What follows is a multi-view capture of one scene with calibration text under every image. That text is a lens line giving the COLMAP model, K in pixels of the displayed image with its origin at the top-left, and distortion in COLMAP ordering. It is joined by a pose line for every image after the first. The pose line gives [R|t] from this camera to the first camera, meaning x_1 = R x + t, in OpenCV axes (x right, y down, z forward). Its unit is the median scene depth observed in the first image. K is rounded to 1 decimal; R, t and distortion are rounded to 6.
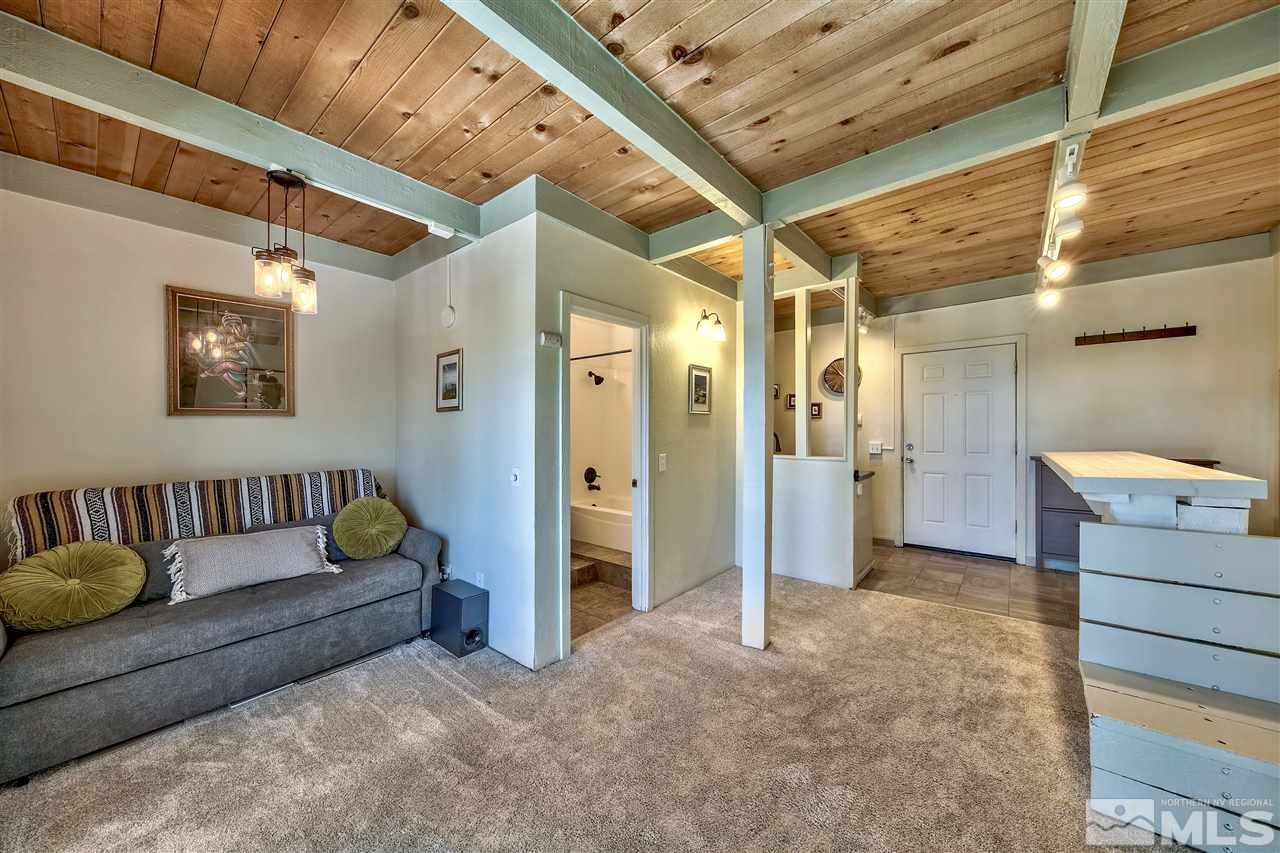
lens RADIAL K [[435.9, 0, 647.2], [0, 435.9, 430.2], [0, 0, 1]] dist [0.000729, -0.000069]
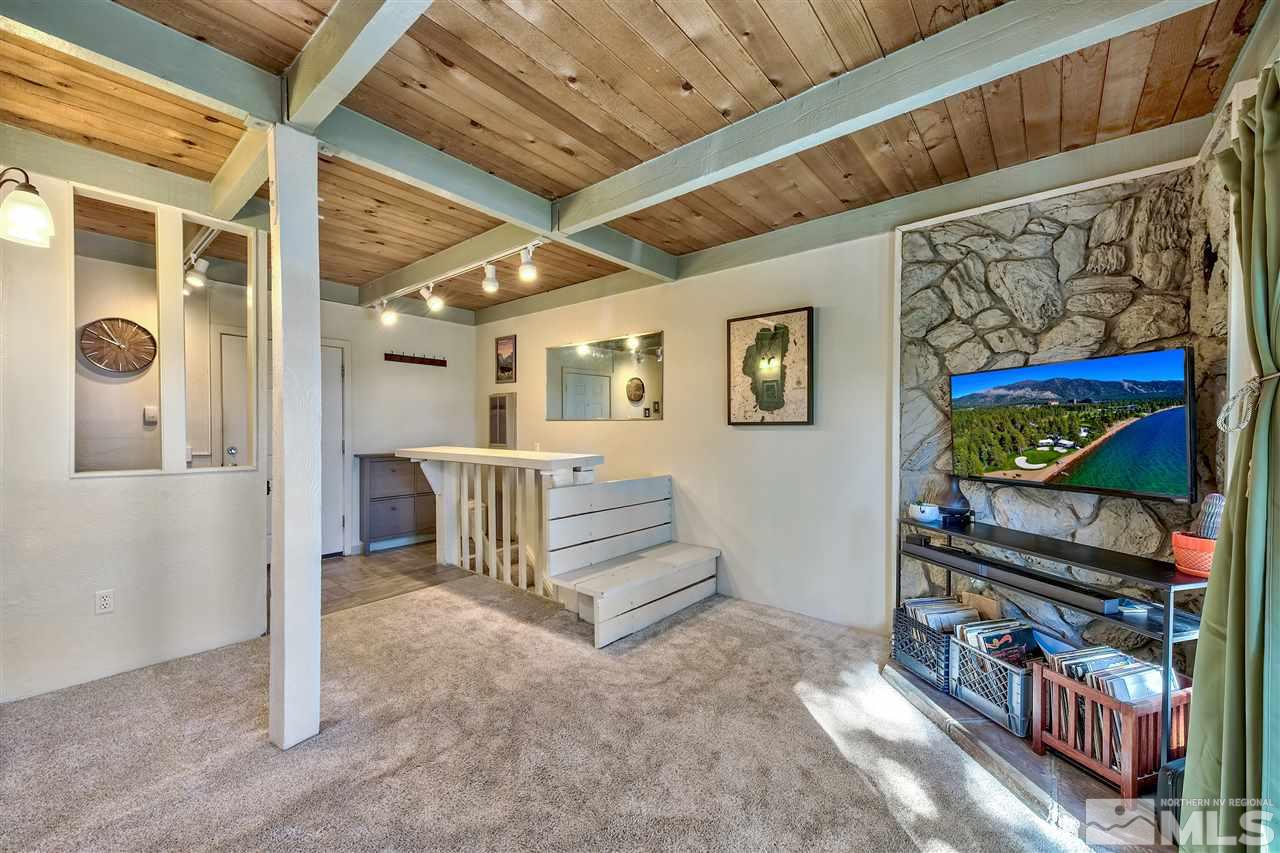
lens RADIAL K [[494.5, 0, 608.7], [0, 494.5, 437.9], [0, 0, 1]] dist [0.010124, -0.001165]
pose [[0.050756, -0.007276, 0.998685, -0.441988], [-0.006108, 0.999952, 0.007596, 0.007329], [-0.998692, -0.006486, 0.050709, 0.404594]]
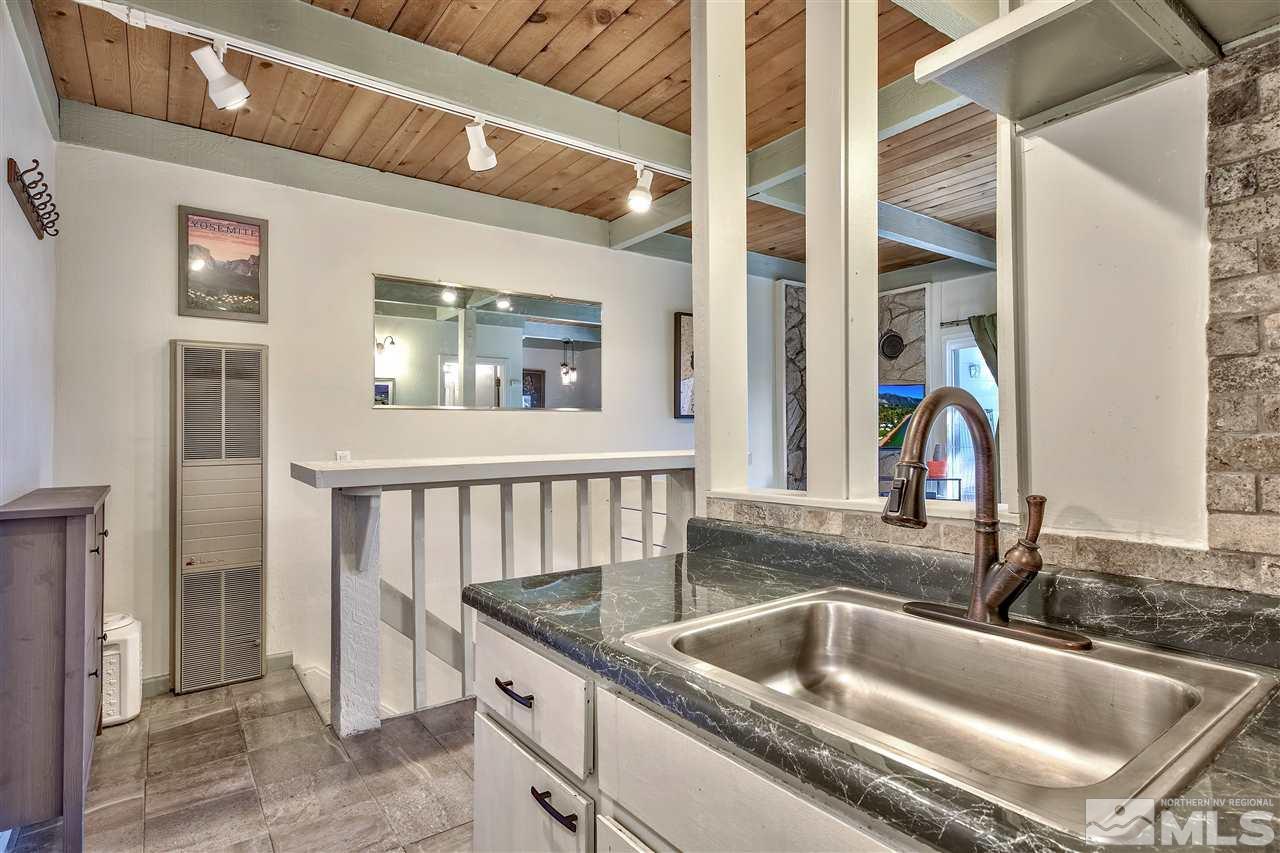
lens RADIAL K [[698.5, 0, 595.7], [0, 698.5, 443.6], [0, 0, 1]] dist [-0.005034, -0.000793]
pose [[-0.962539, 0.019535, 0.270439, 0.511687], [0.021608, 0.999756, 0.004692, 0.034494], [-0.270281, 0.010360, -0.962726, 1.853259]]
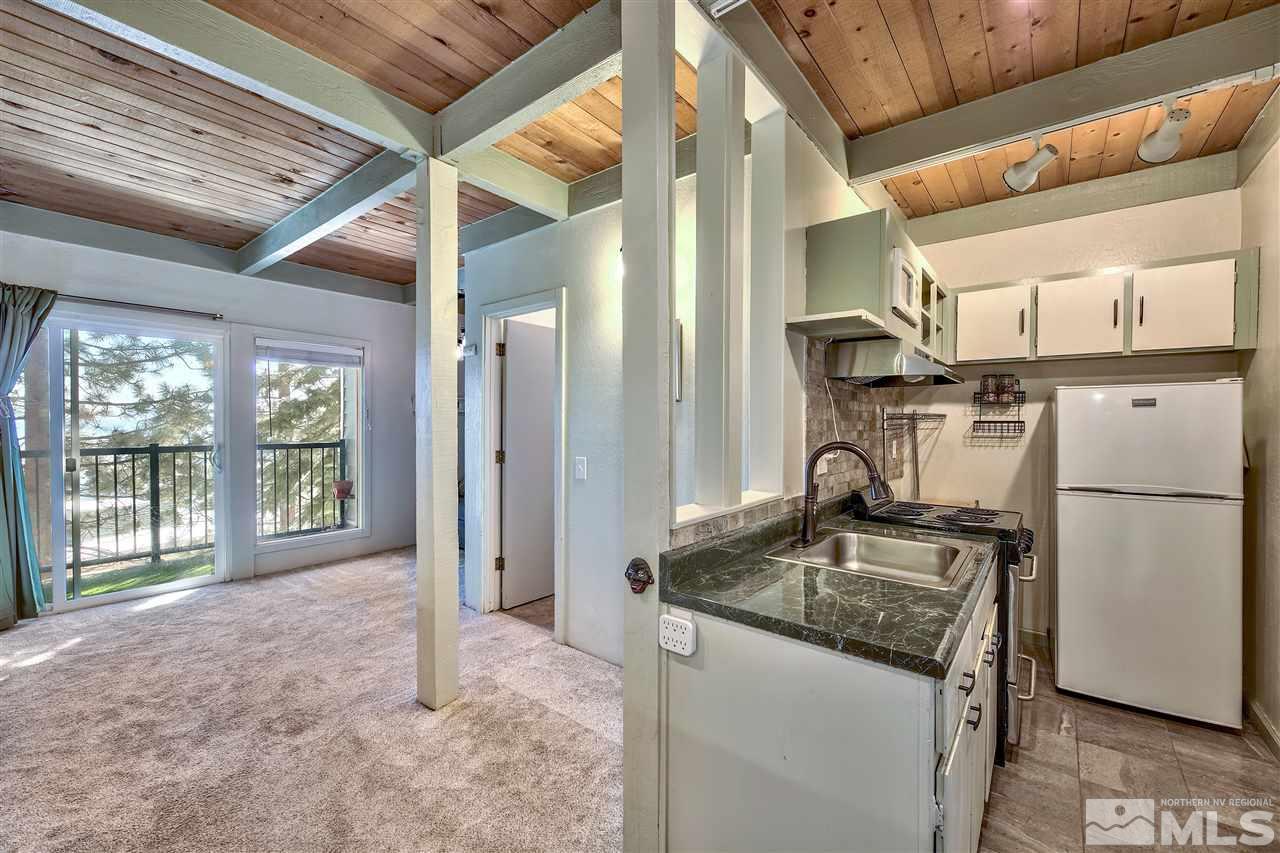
lens RADIAL K [[524.4, 0, 638.4], [0, 524.4, 426.8], [0, 0, 1]] dist [-0.003721, -0.001867]
pose [[0.029967, 0.013571, -0.999459, 1.079238], [-0.018270, 0.999748, 0.013027, -0.014983], [0.999384, 0.017870, 0.030207, 1.176555]]
